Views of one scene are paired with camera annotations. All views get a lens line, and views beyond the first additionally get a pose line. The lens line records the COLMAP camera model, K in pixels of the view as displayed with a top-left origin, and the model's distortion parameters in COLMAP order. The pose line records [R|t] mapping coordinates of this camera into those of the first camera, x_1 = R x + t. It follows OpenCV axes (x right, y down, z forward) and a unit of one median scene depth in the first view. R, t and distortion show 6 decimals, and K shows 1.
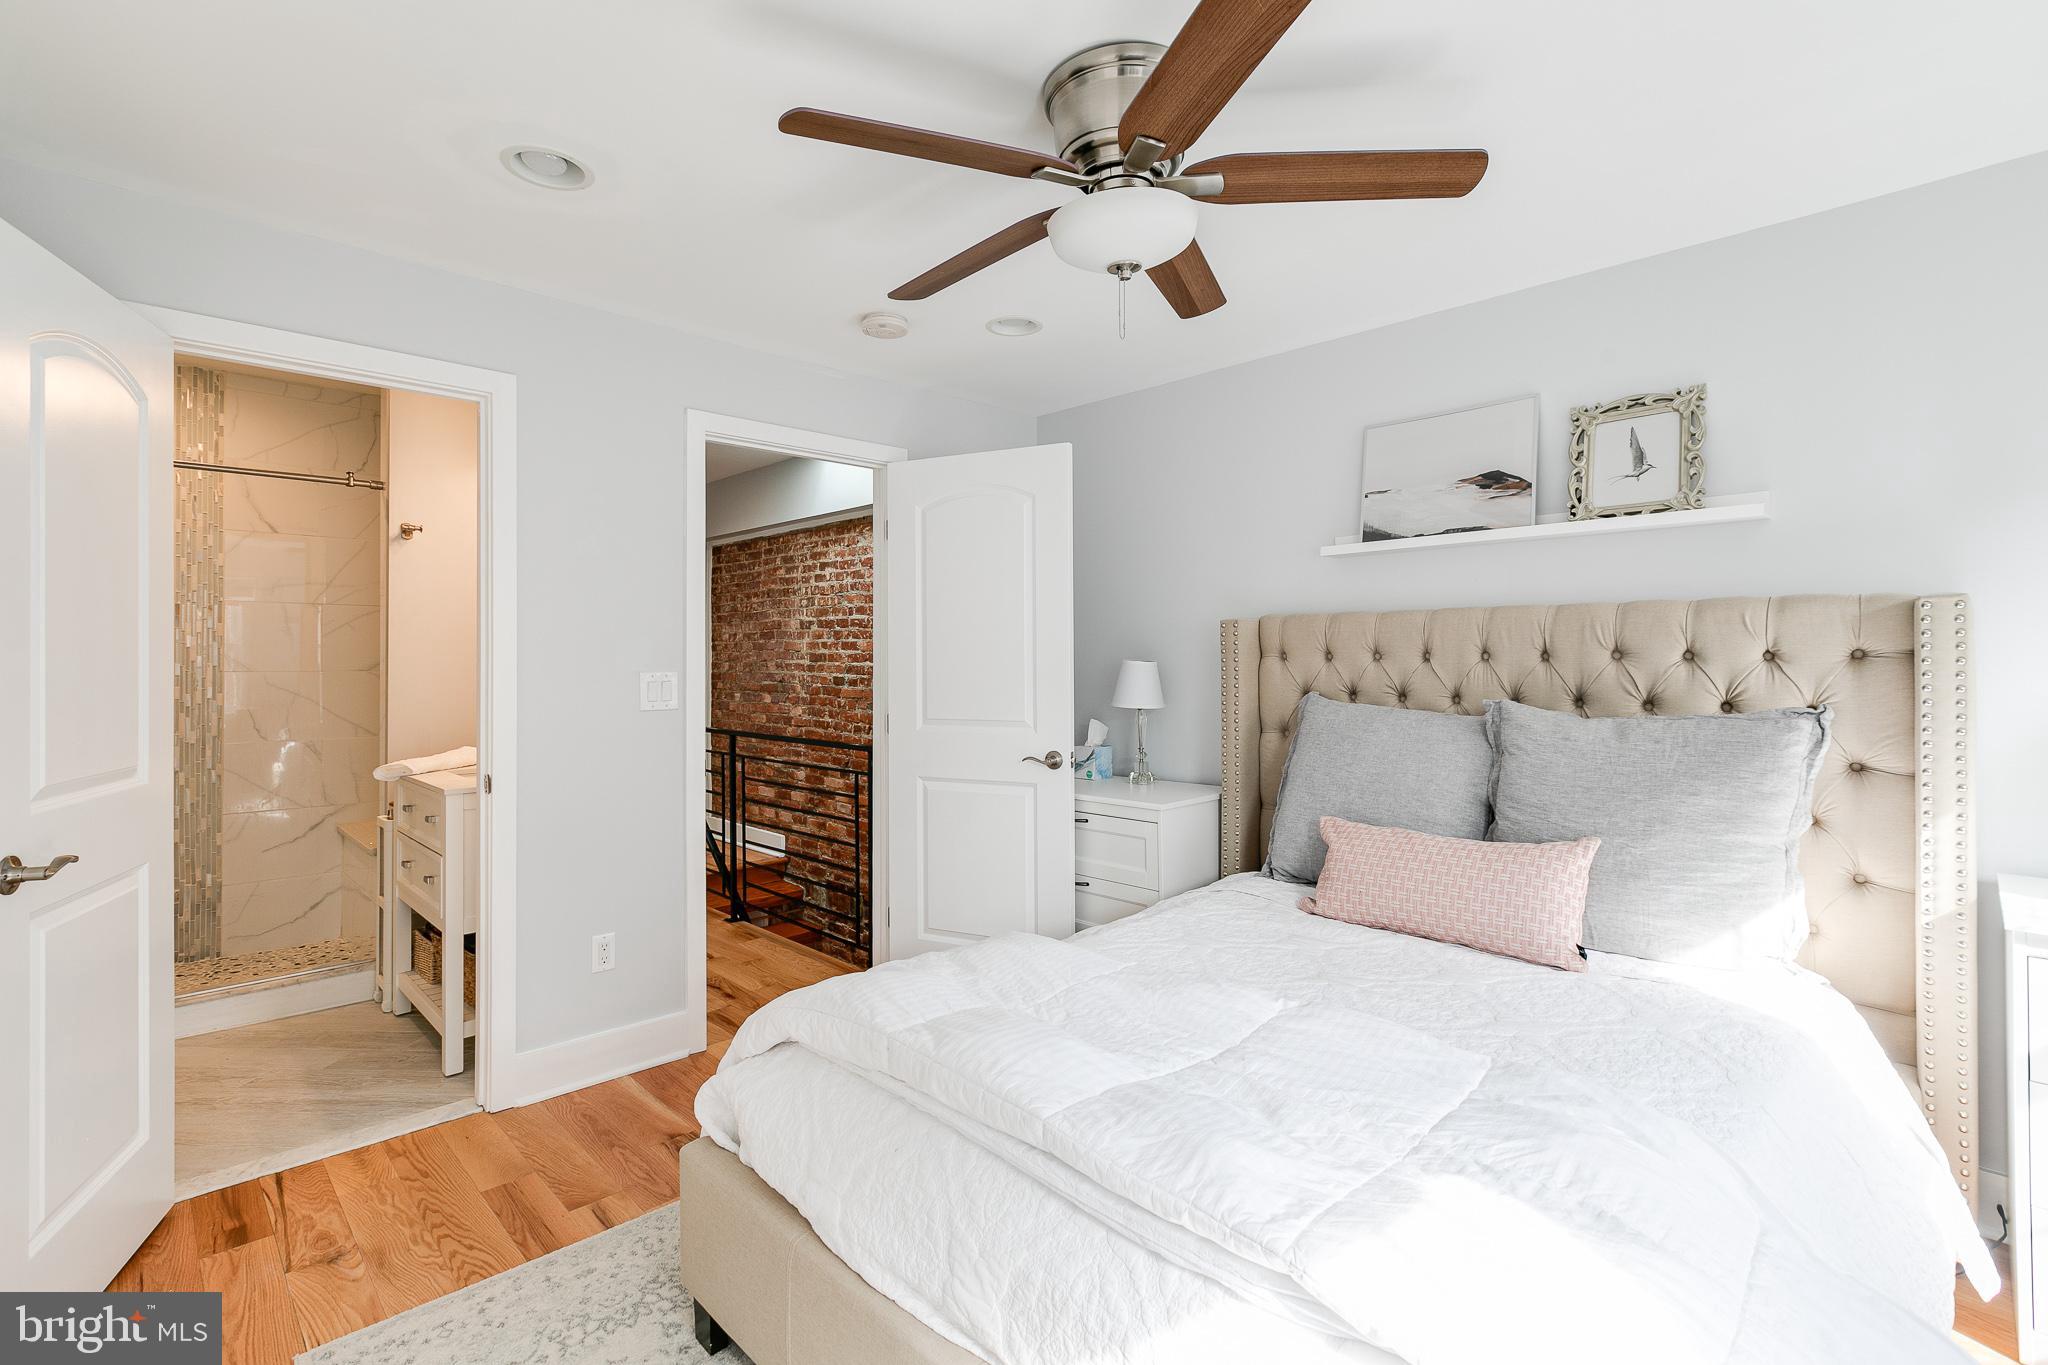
lens RADIAL K [[918.0, 0, 1020.3], [0, 918.0, 666.1], [0, 0, 1]] dist [0.000392, 0.000539]
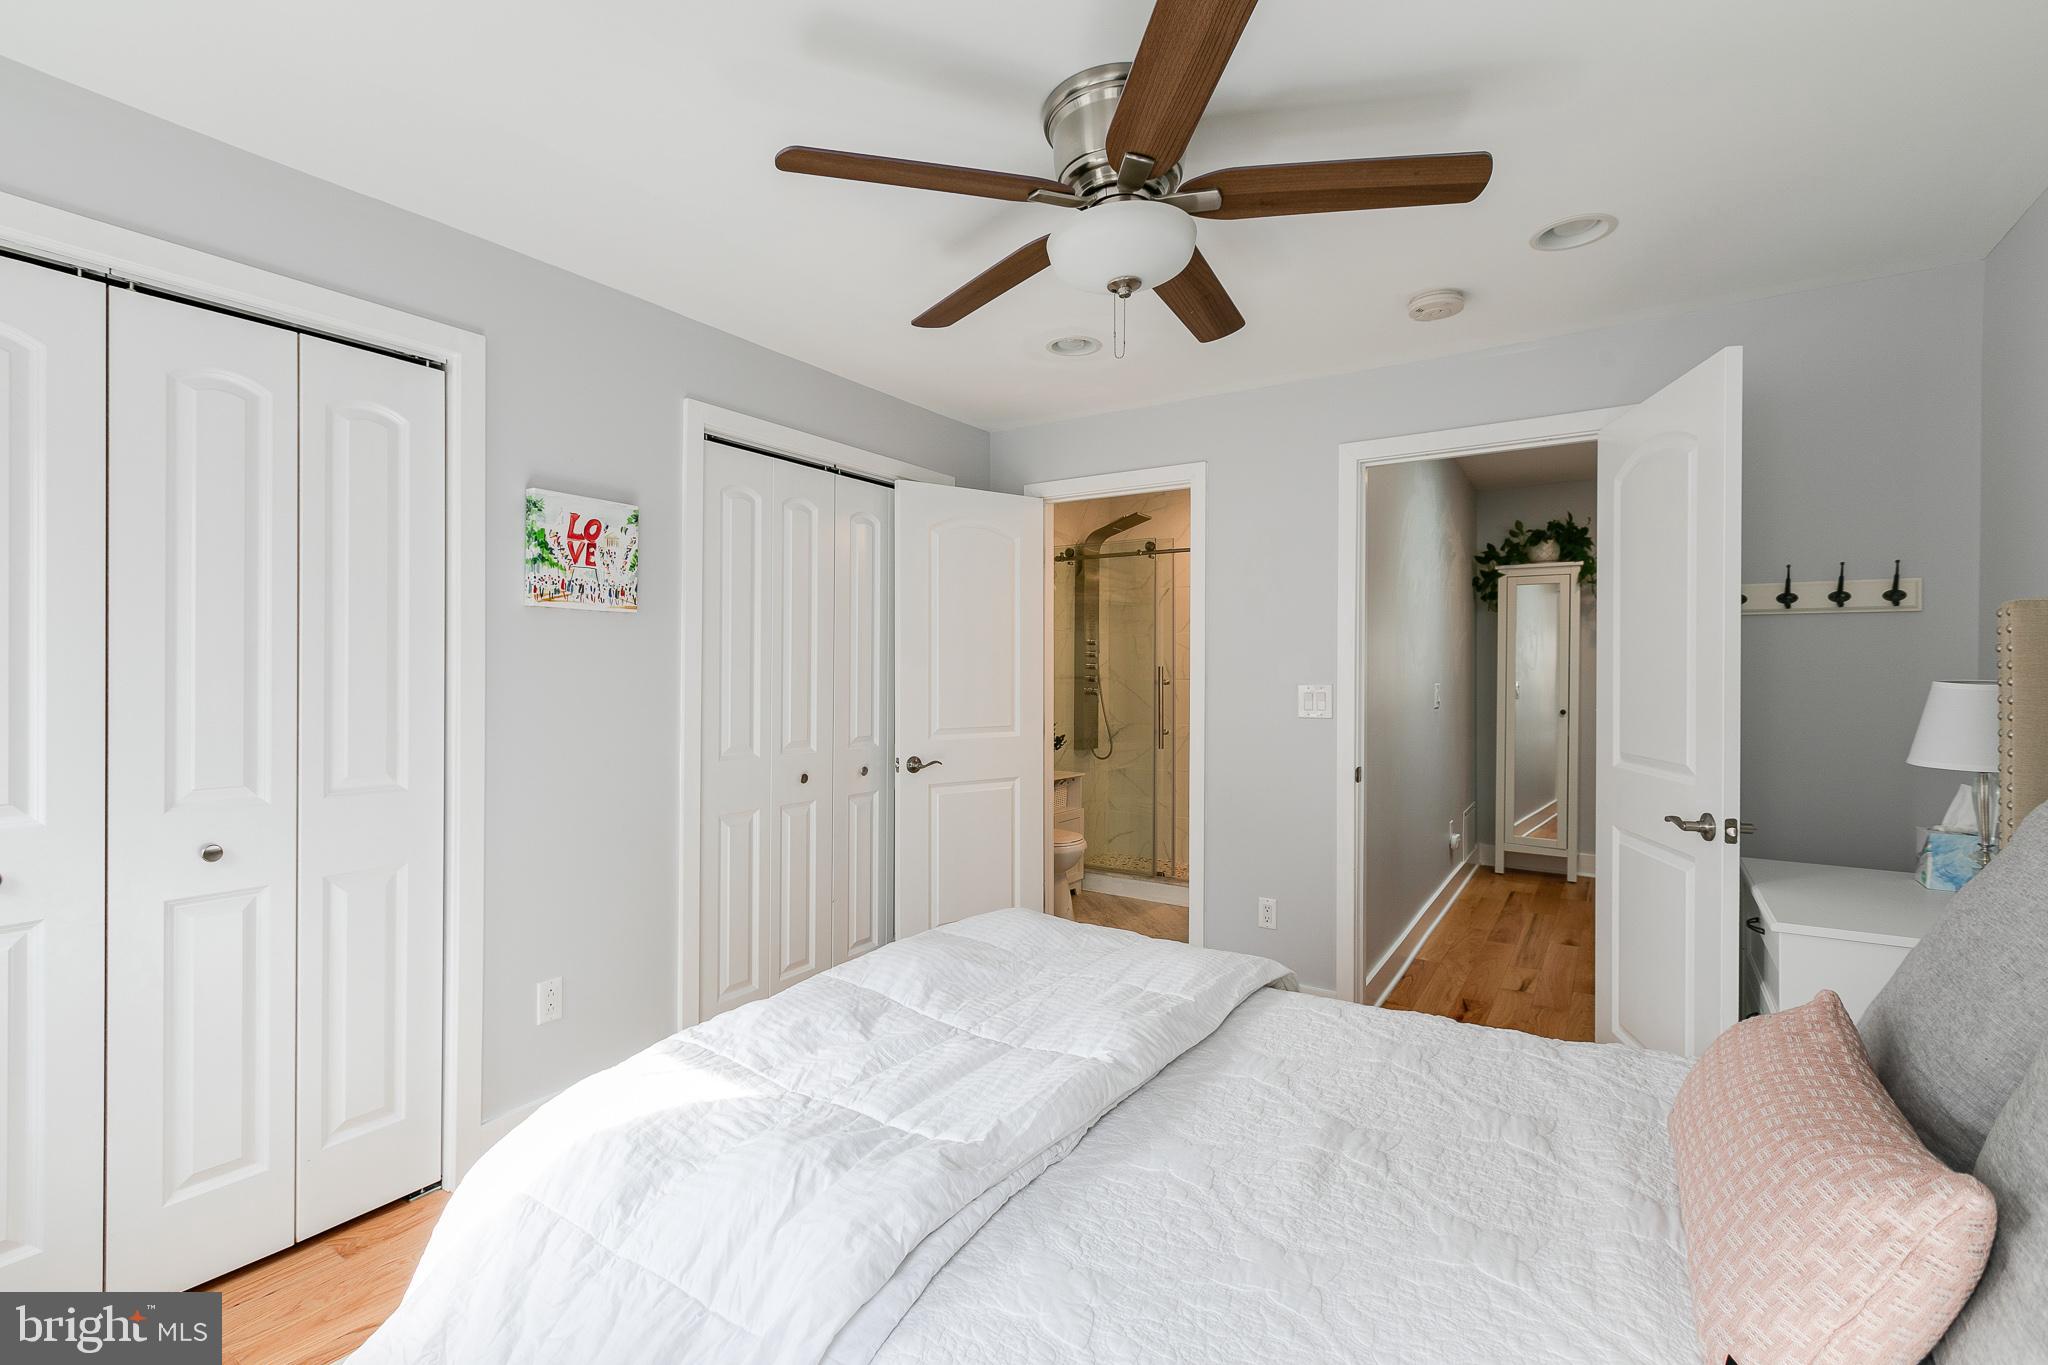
lens RADIAL K [[918.0, 0, 1020.3], [0, 918.0, 666.1], [0, 0, 1]] dist [0.000392, 0.000539]
pose [[0.215211, -0.003388, -0.976562, 0.776783], [-0.006620, 0.999966, -0.004928, -0.010310], [0.976545, 0.007525, 0.215181, 0.478658]]
